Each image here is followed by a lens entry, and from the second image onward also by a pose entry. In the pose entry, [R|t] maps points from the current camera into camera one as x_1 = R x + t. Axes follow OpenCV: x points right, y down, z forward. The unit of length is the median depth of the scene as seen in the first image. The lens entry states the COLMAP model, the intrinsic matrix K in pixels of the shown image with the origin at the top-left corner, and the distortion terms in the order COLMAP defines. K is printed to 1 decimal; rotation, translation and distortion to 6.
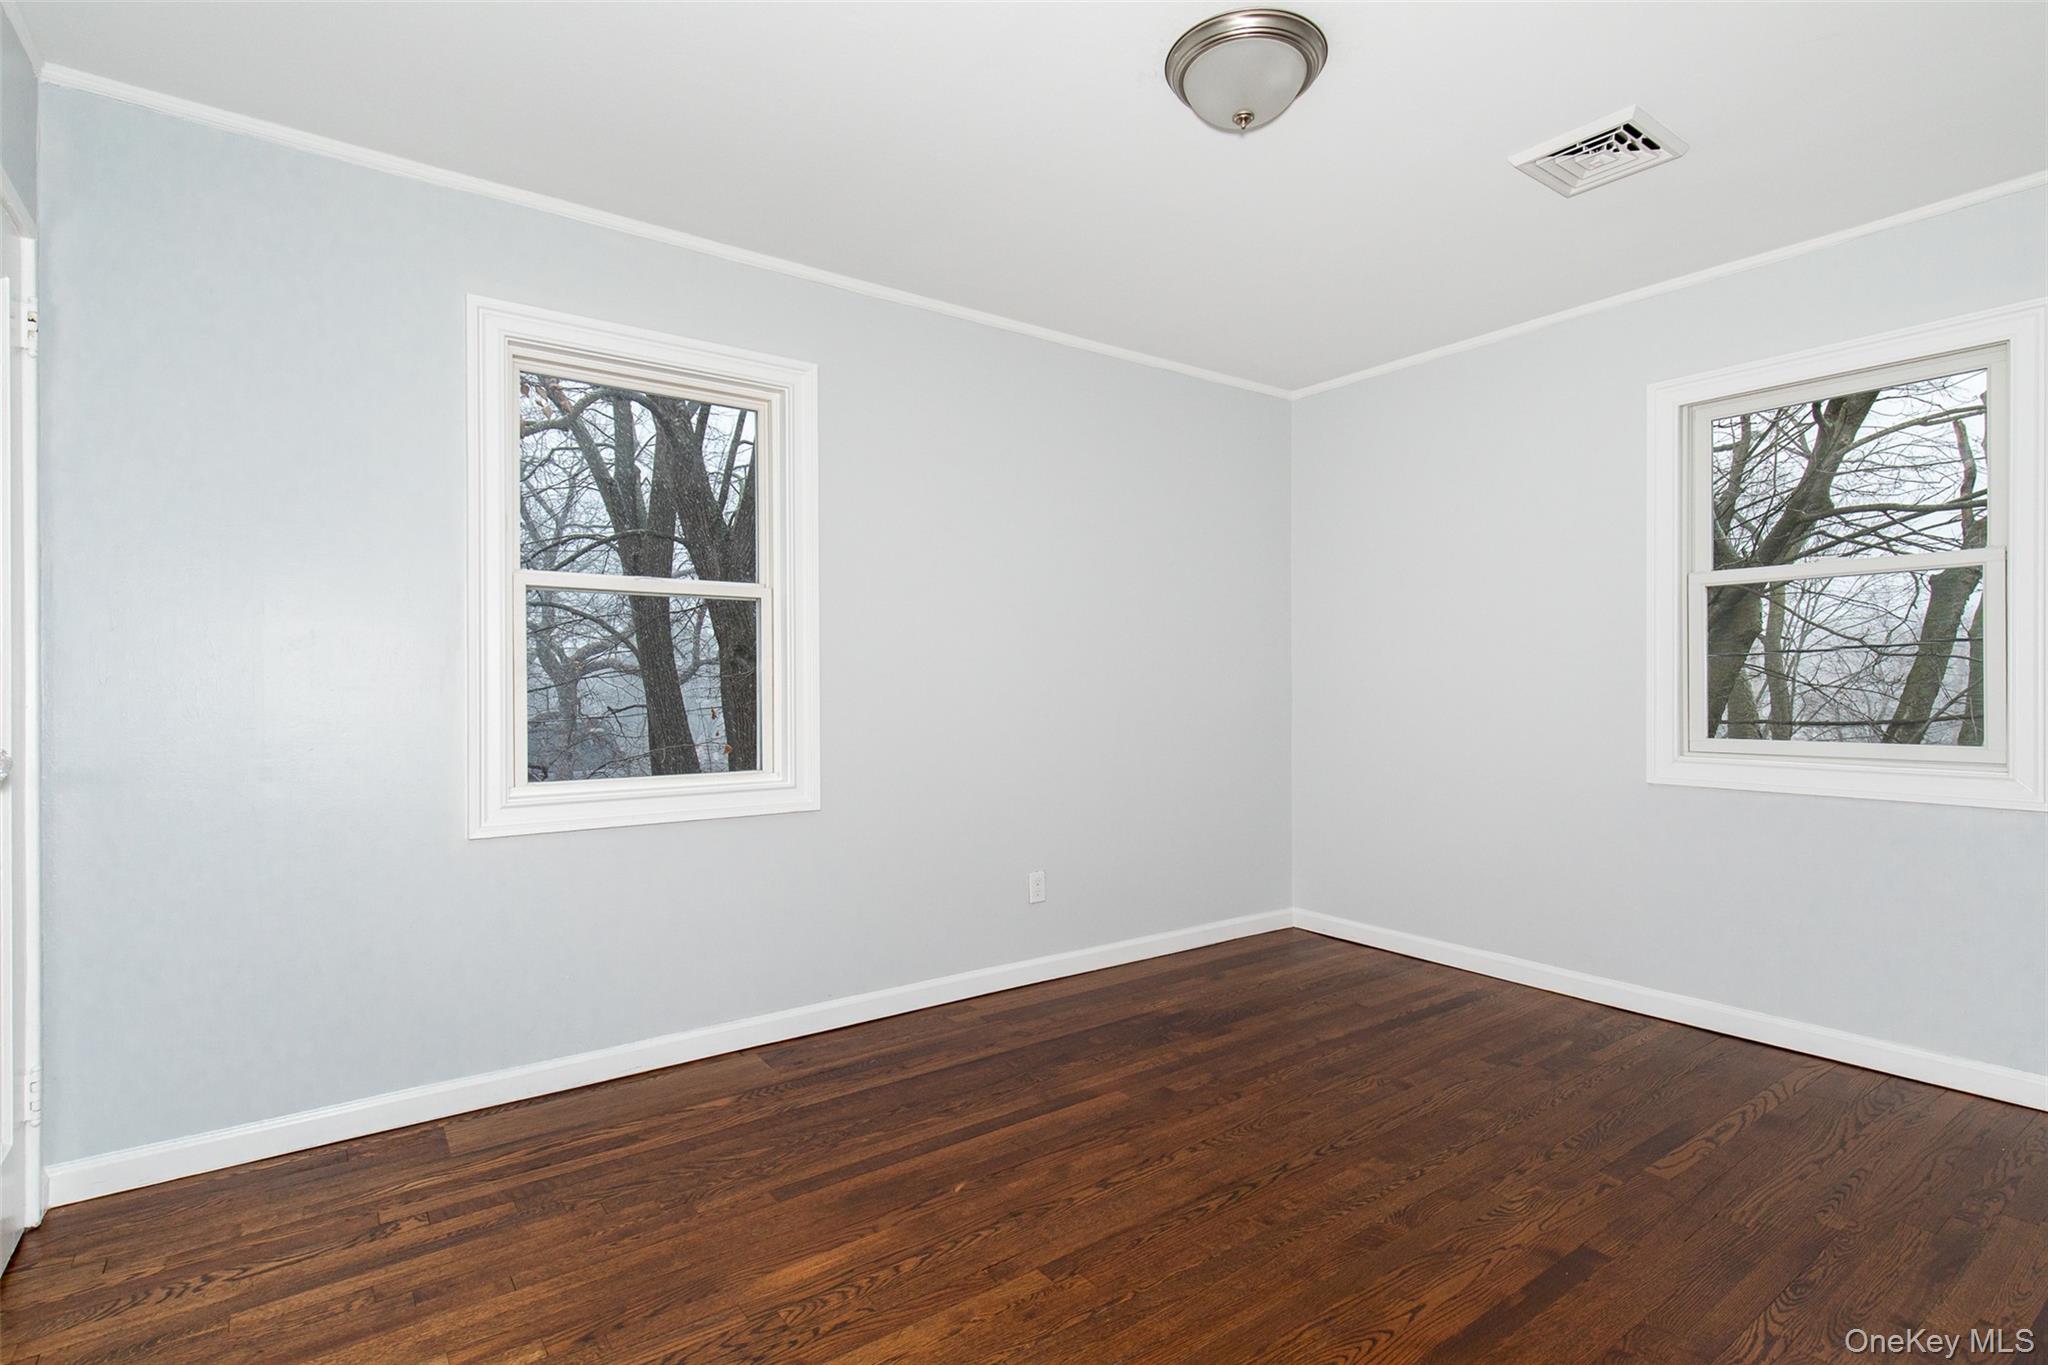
lens RADIAL K [[989.8, 0, 1019.5], [0, 989.8, 688.5], [0, 0, 1]] dist [0.004442, 0.000114]
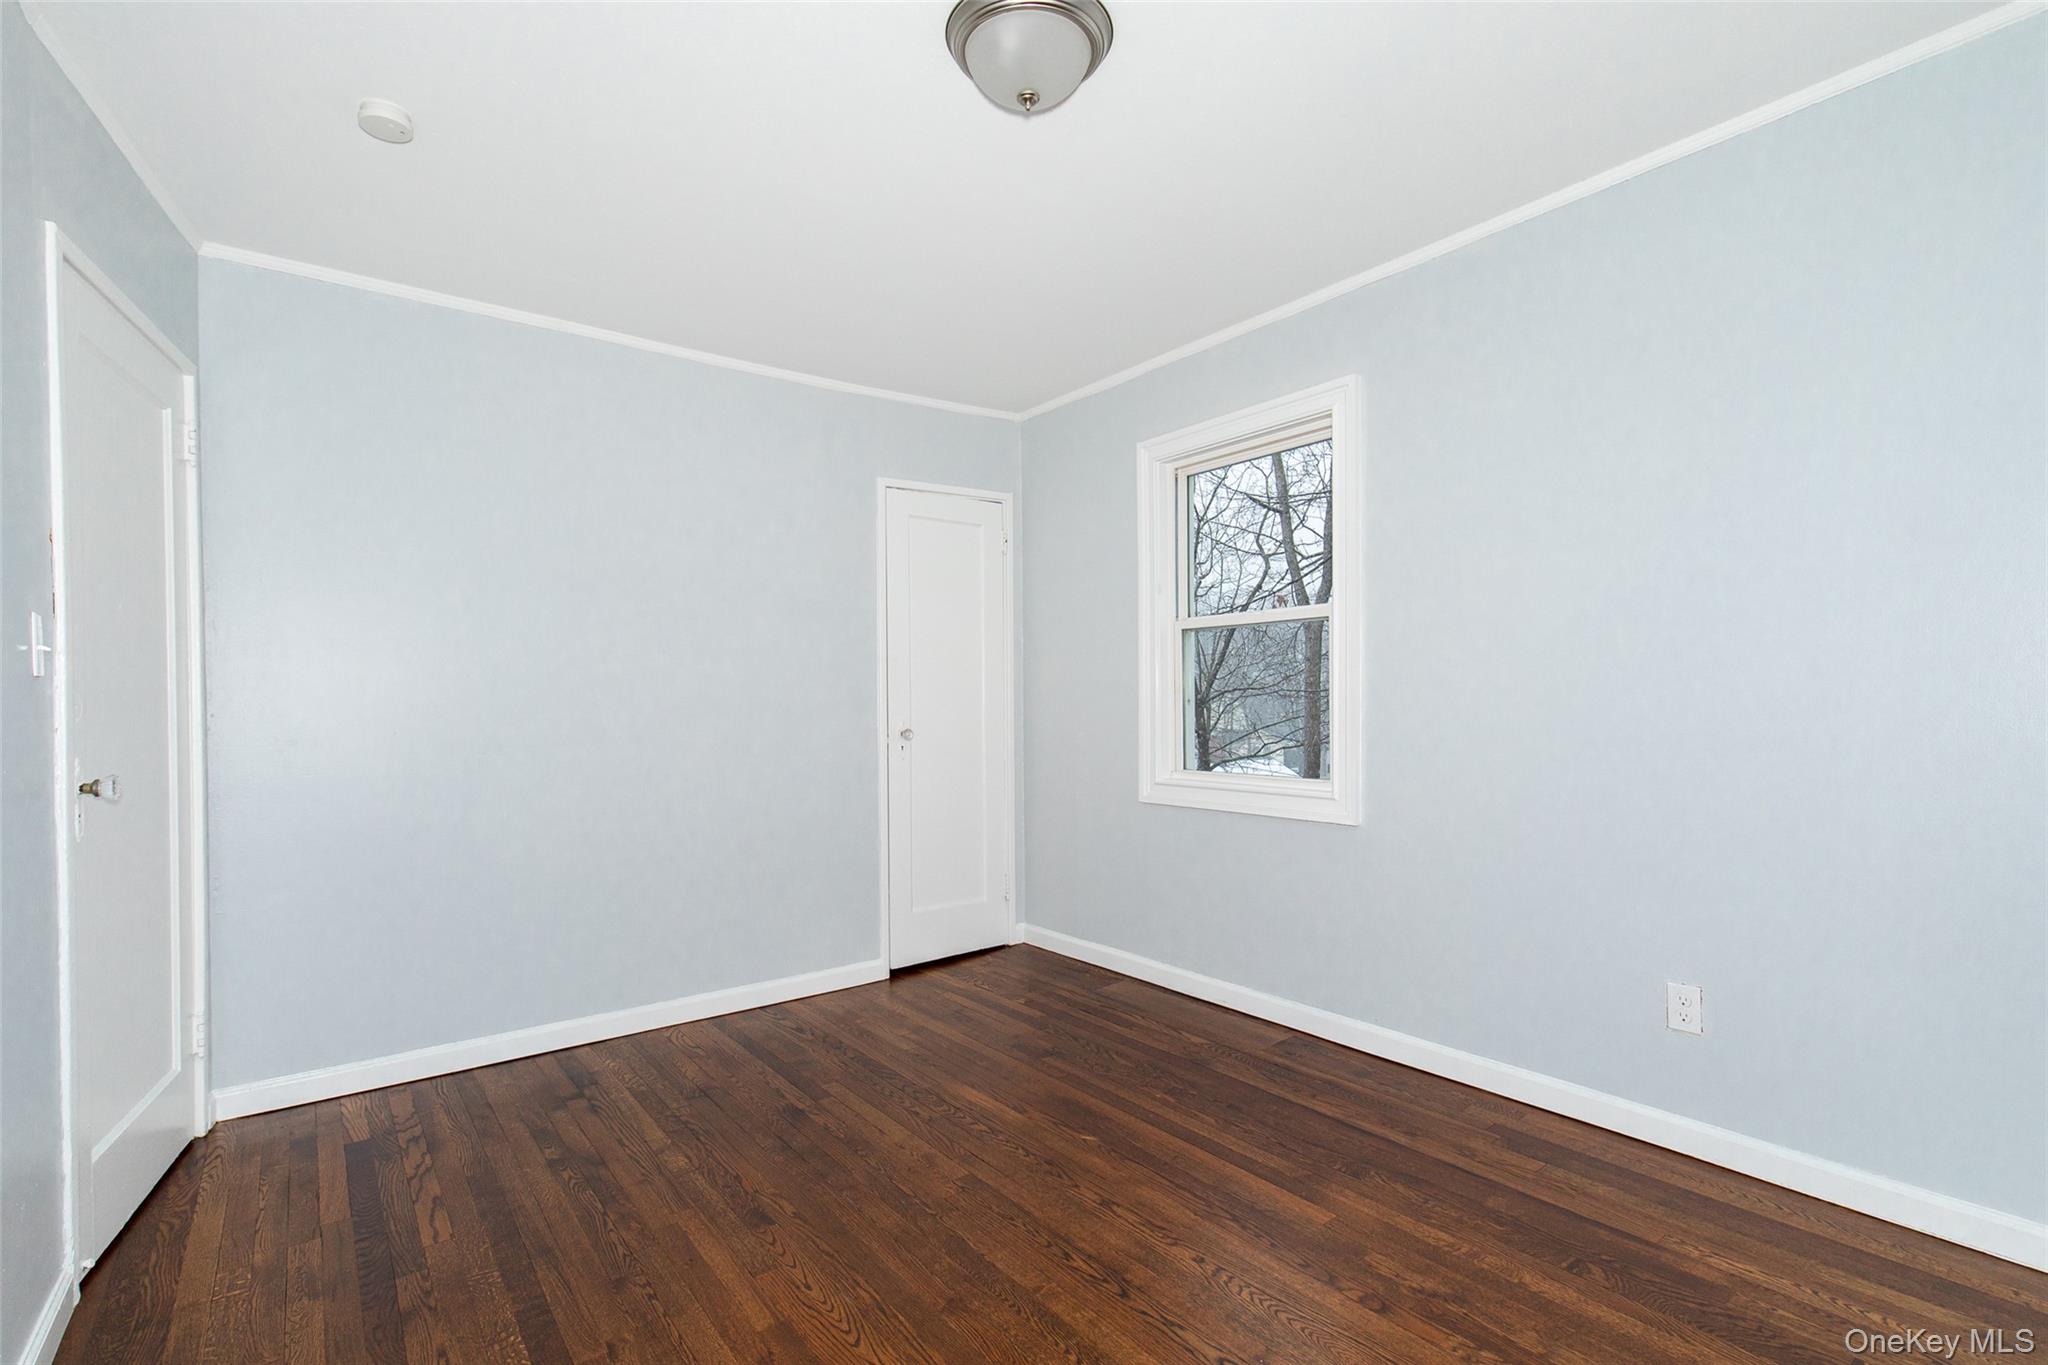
lens RADIAL K [[989.8, 0, 1019.5], [0, 989.8, 688.5], [0, 0, 1]] dist [0.004442, 0.000114]
pose [[0.007507, -0.005957, -0.999954, 0.911518], [0.004090, 0.999974, -0.005926, -0.010593], [0.999963, -0.004046, 0.007531, 0.760321]]
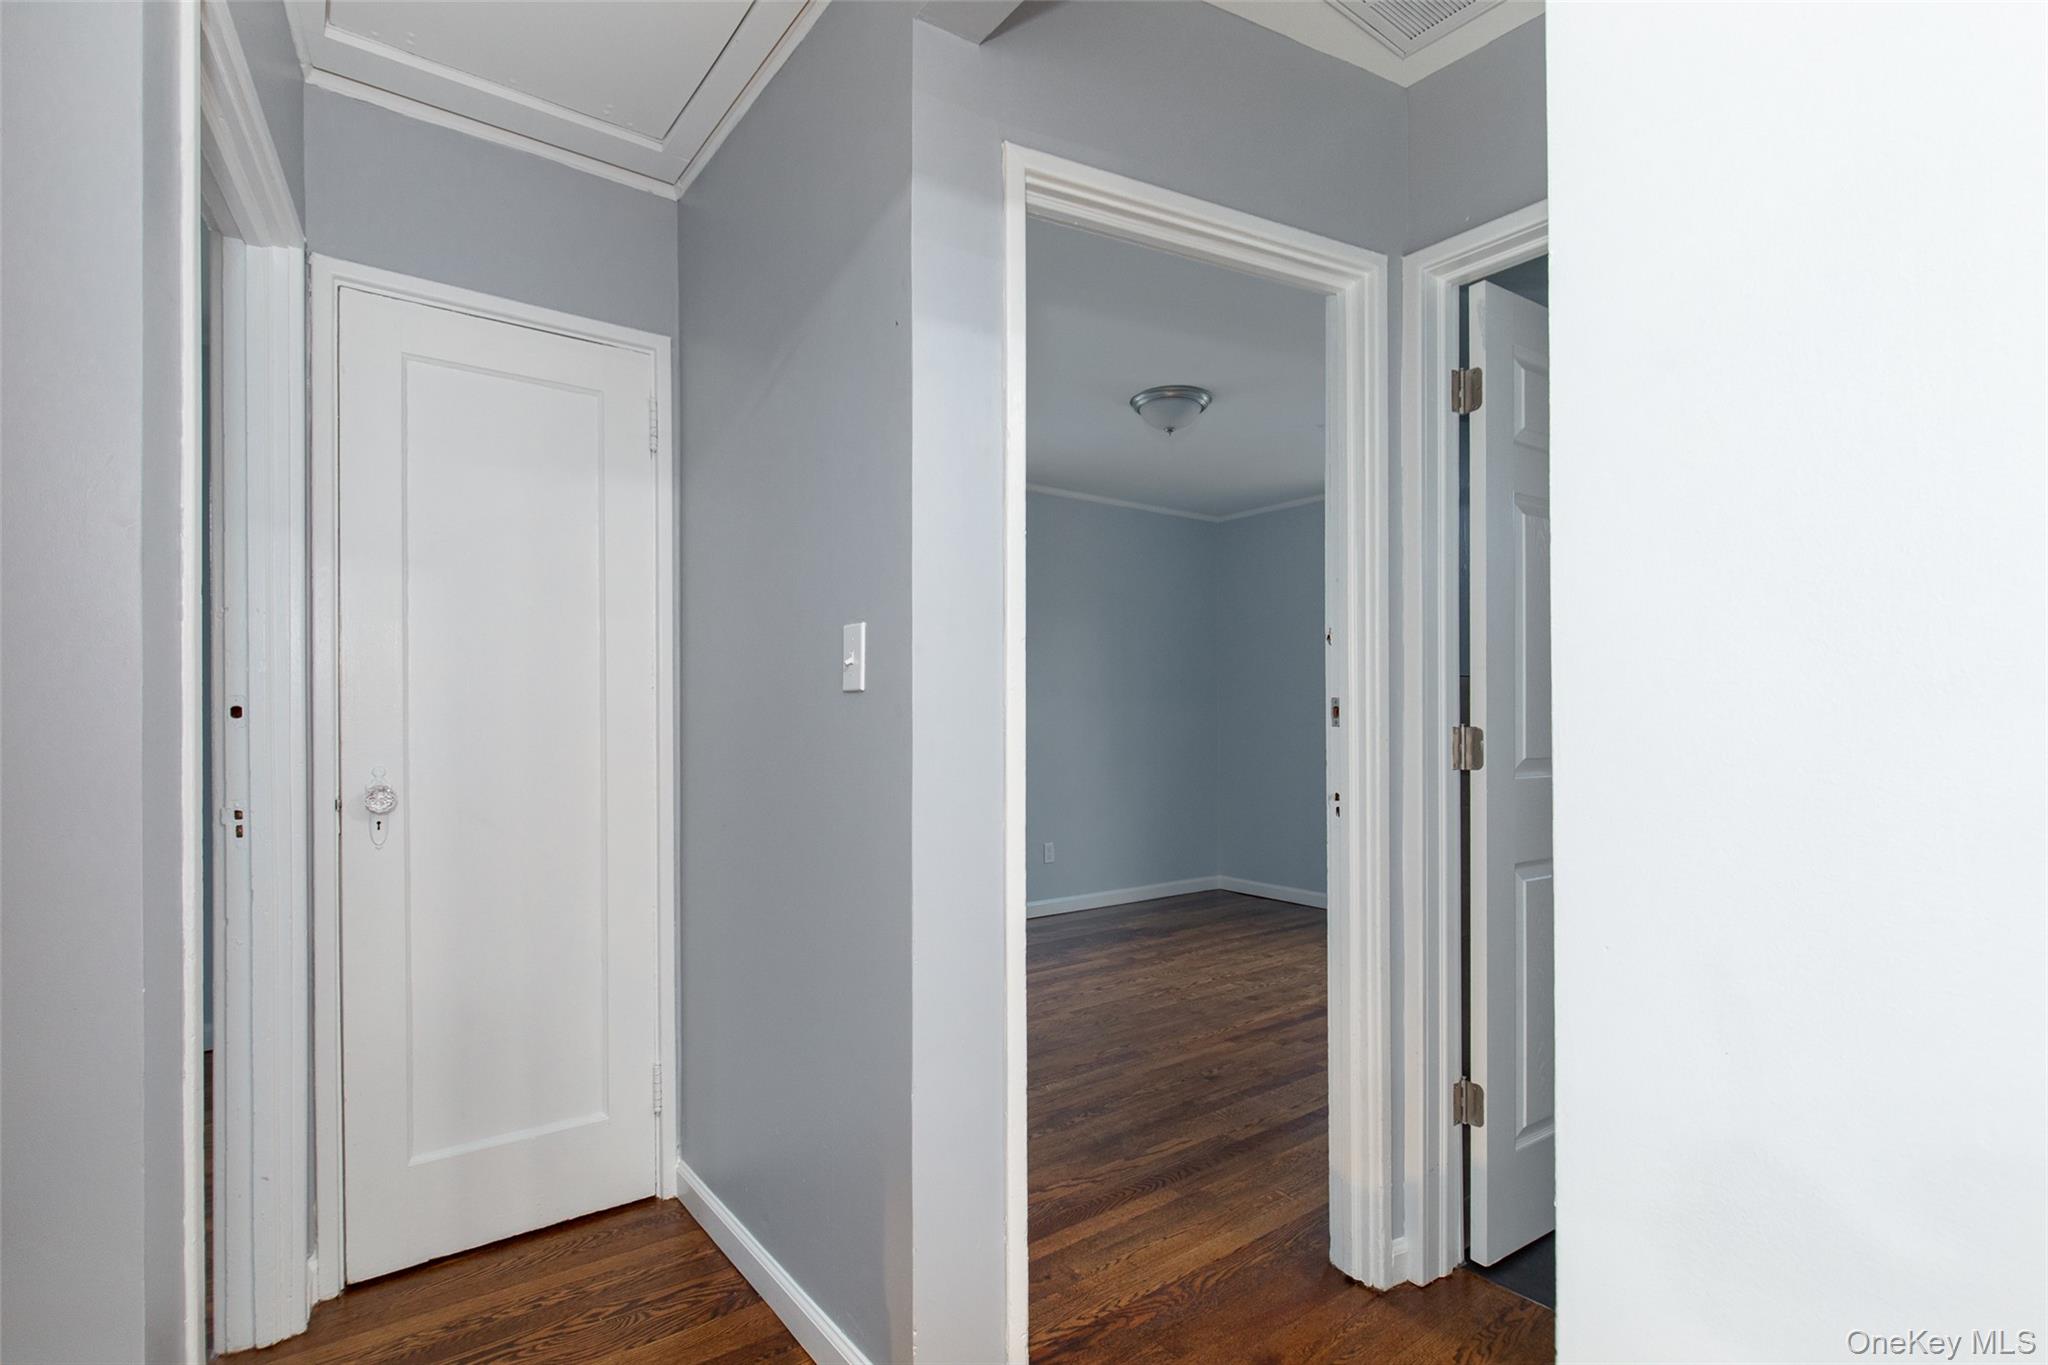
lens RADIAL K [[945.5, 0, 1014.8], [0, 945.5, 672.5], [0, 0, 1]] dist [-0.015561, -0.000046]
pose [[0.999794, -0.000505, 0.020310, -0.092934], [0.001738, 0.998151, -0.060751, 0.005127], [-0.020242, 0.060774, 0.997946, -0.697734]]
